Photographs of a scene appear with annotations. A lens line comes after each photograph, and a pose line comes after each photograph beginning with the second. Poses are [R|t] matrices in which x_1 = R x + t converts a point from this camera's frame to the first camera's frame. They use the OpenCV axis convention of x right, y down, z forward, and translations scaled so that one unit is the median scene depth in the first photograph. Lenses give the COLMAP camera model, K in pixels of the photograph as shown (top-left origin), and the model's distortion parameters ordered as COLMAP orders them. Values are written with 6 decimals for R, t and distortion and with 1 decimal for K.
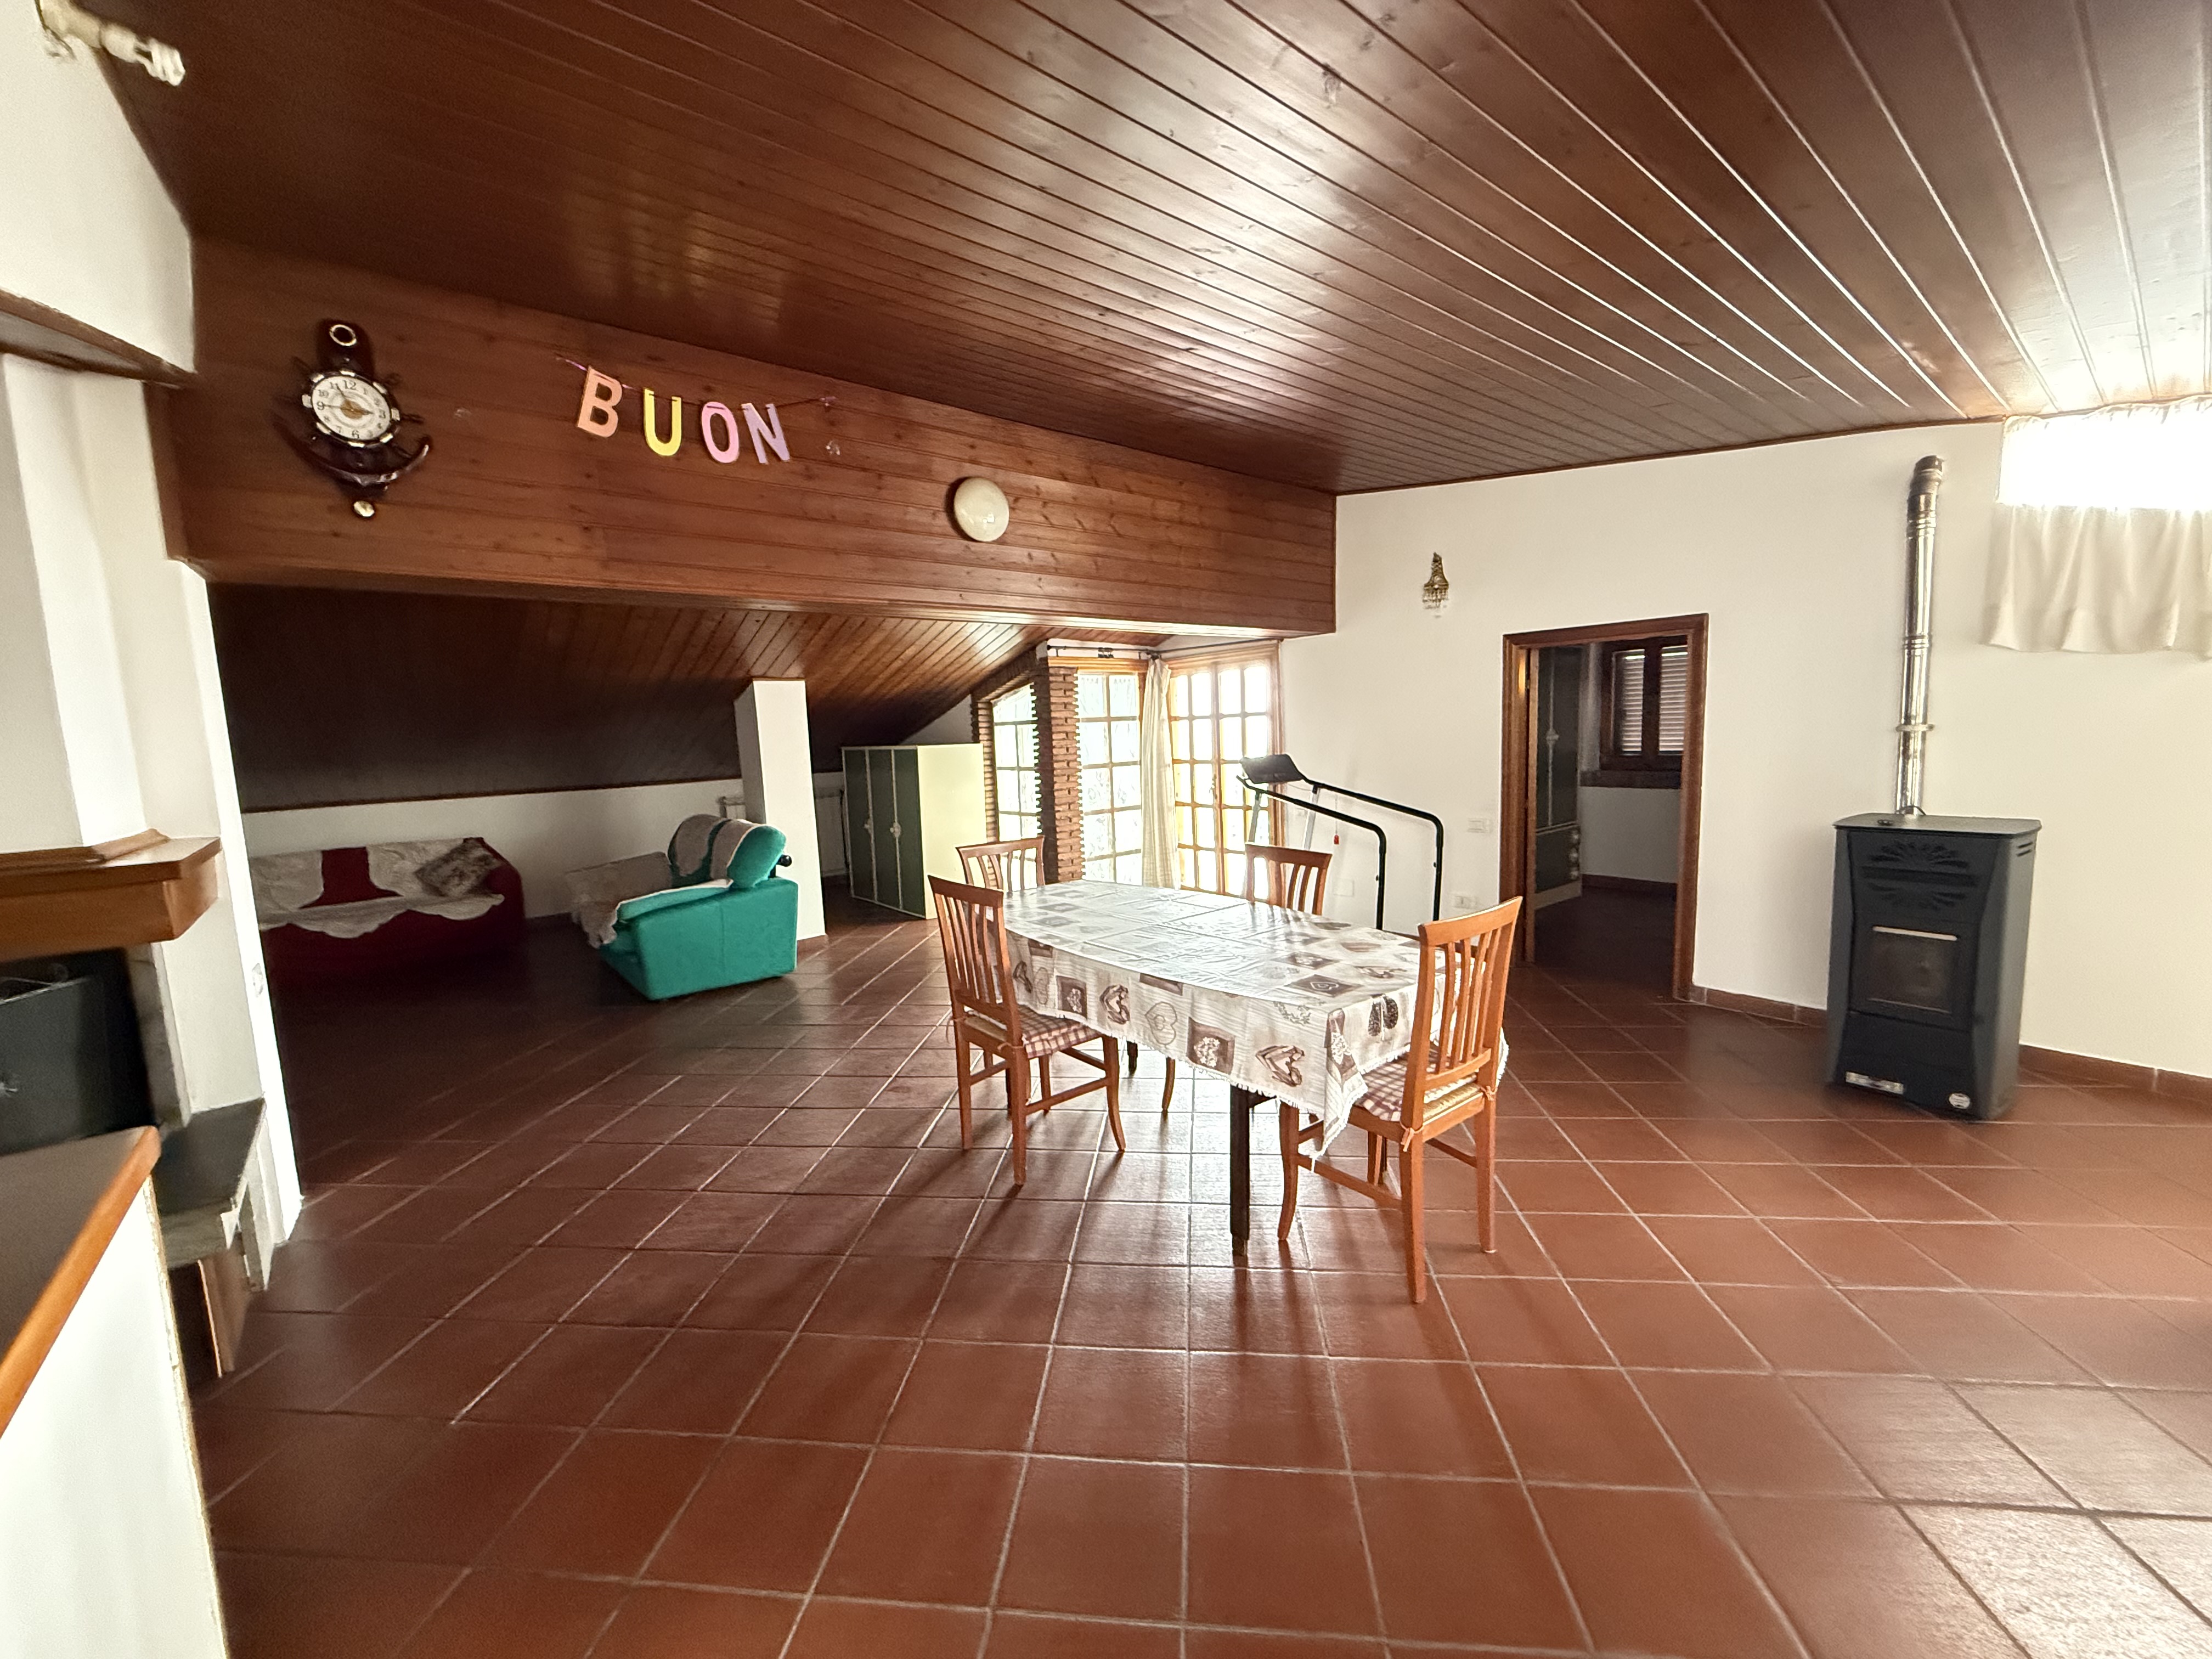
lens RADIAL K [[884.5, 0, 1104.6], [0, 884.5, 830.2], [0, 0, 1]] dist [-0.000749, -0.000129]
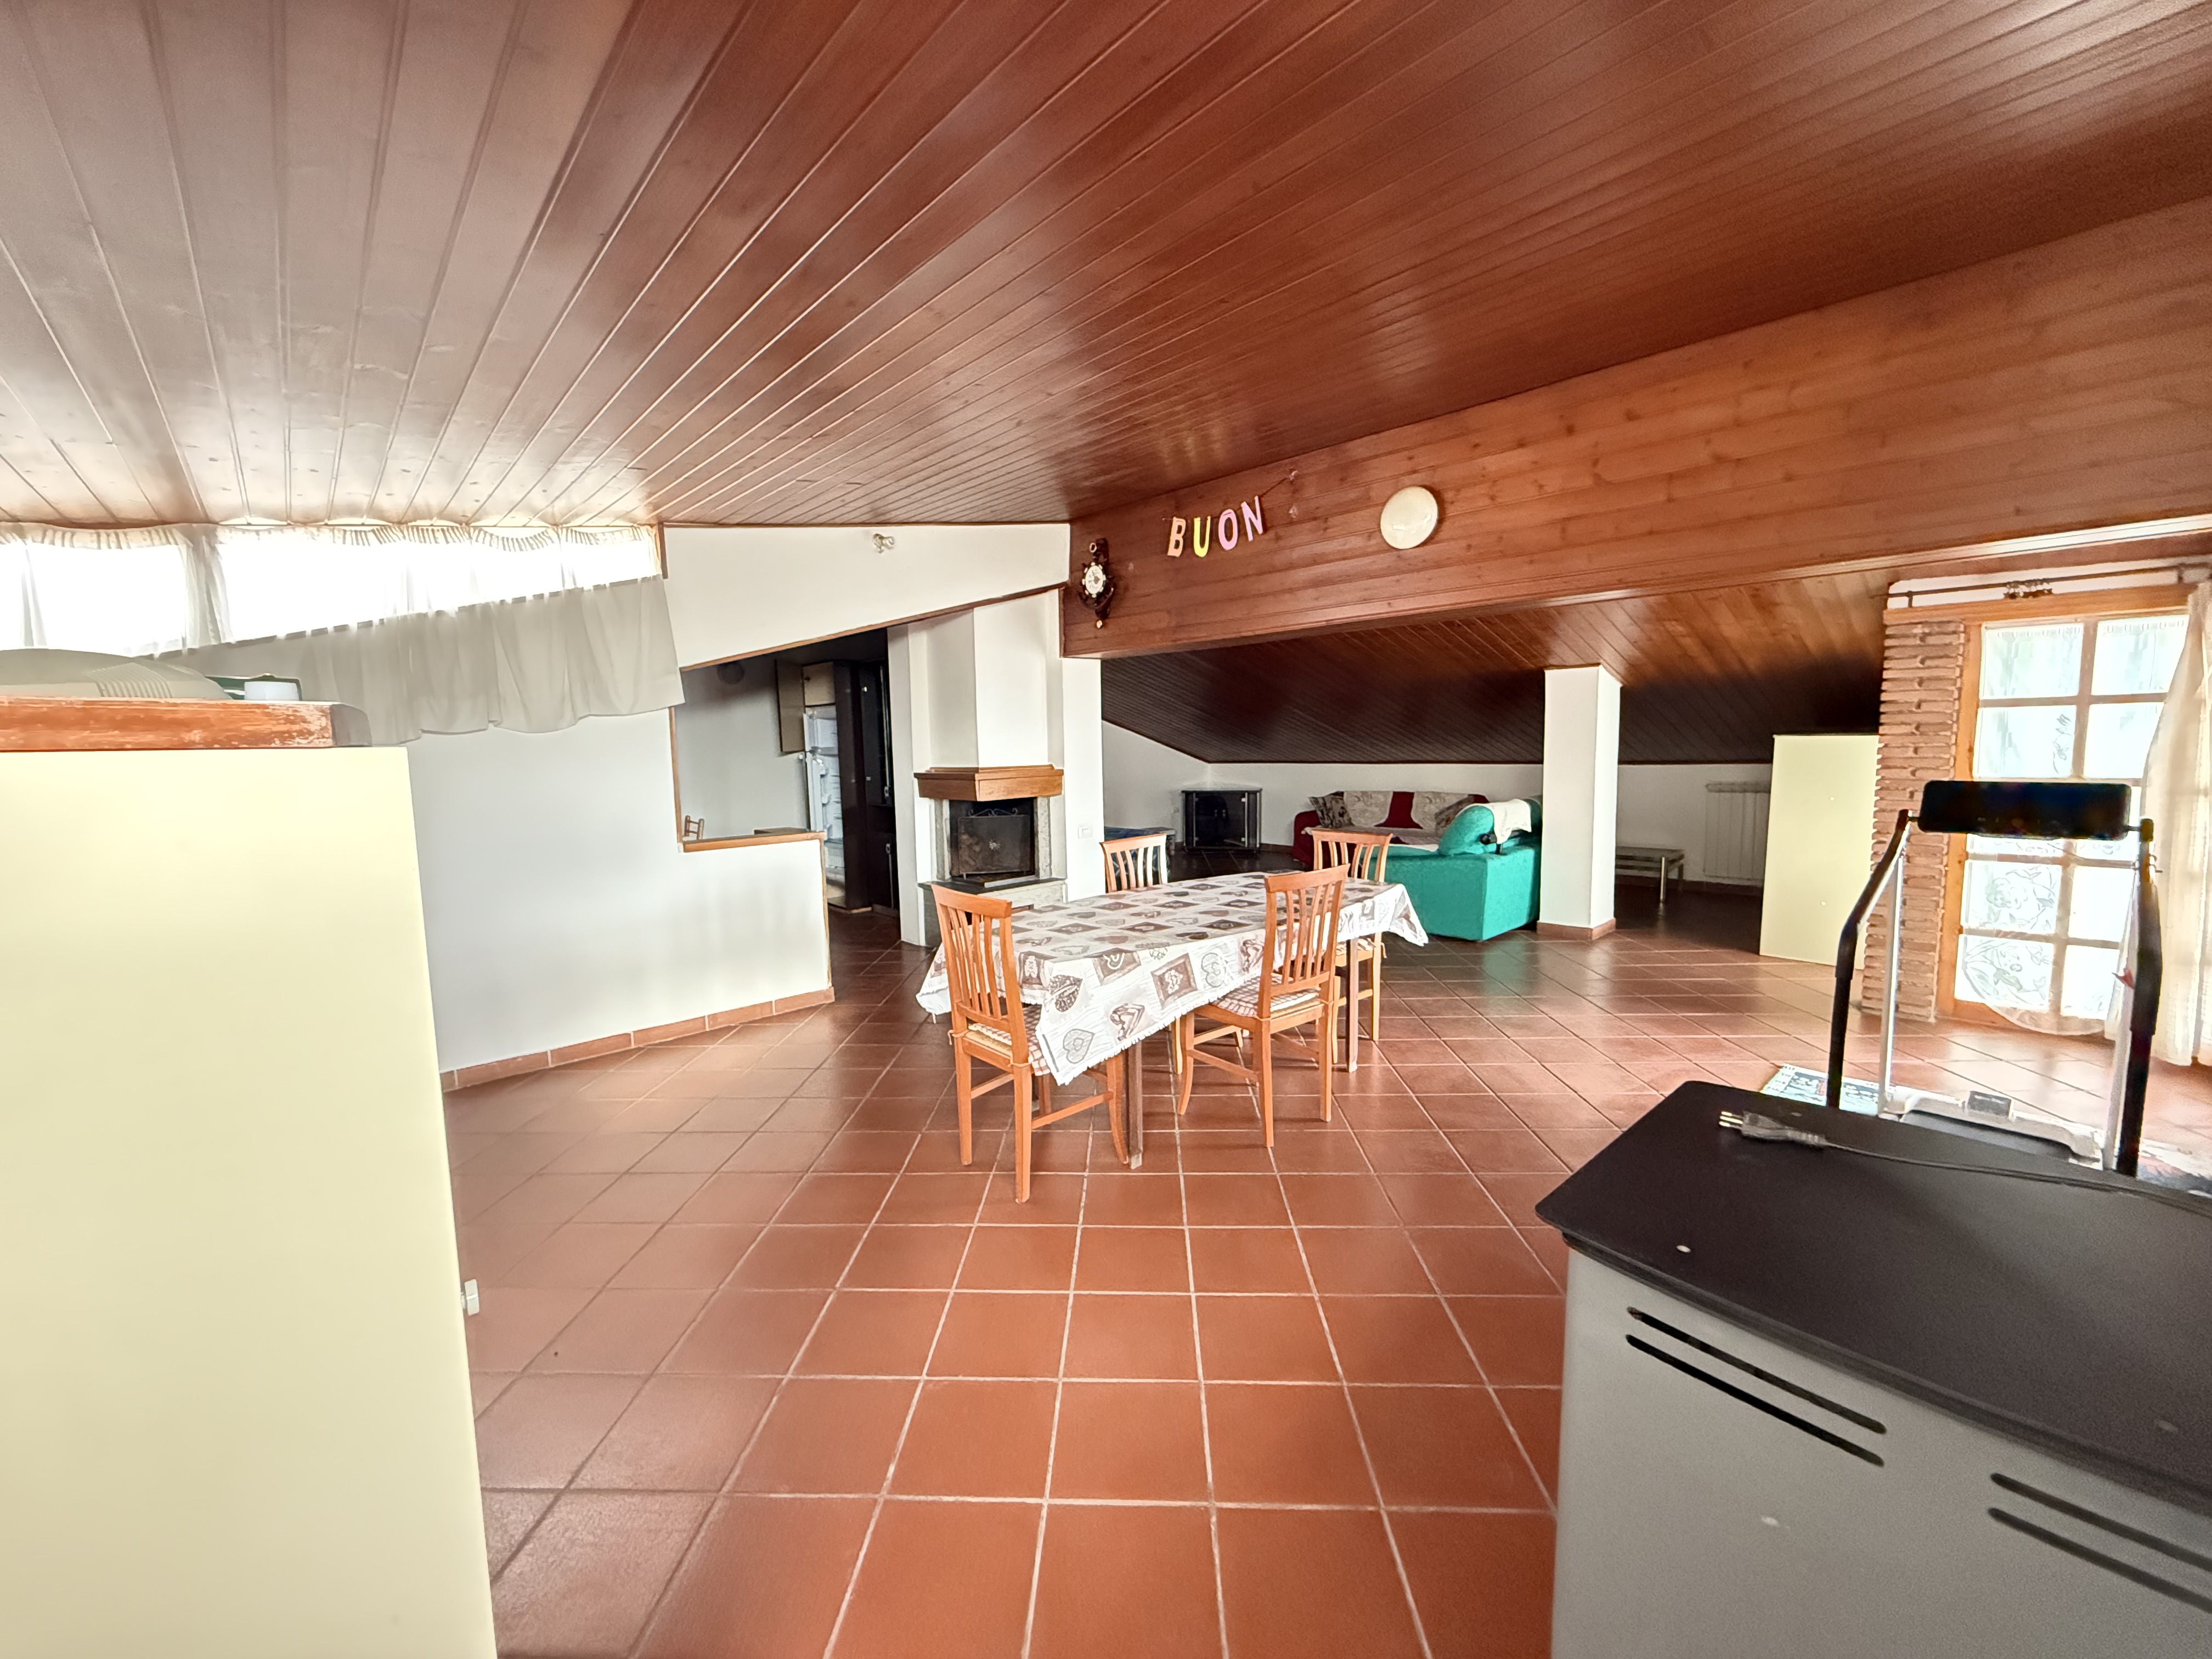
lens RADIAL K [[882.0, 0, 1098.7], [0, 882.0, 829.9], [0, 0, 1]] dist [-0.000835, 0.000183]
pose [[0.059465, 0.140733, -0.988260, 1.072372], [-0.095404, 0.986281, 0.134710, -0.121330], [0.993661, 0.086274, 0.072076, 0.690713]]
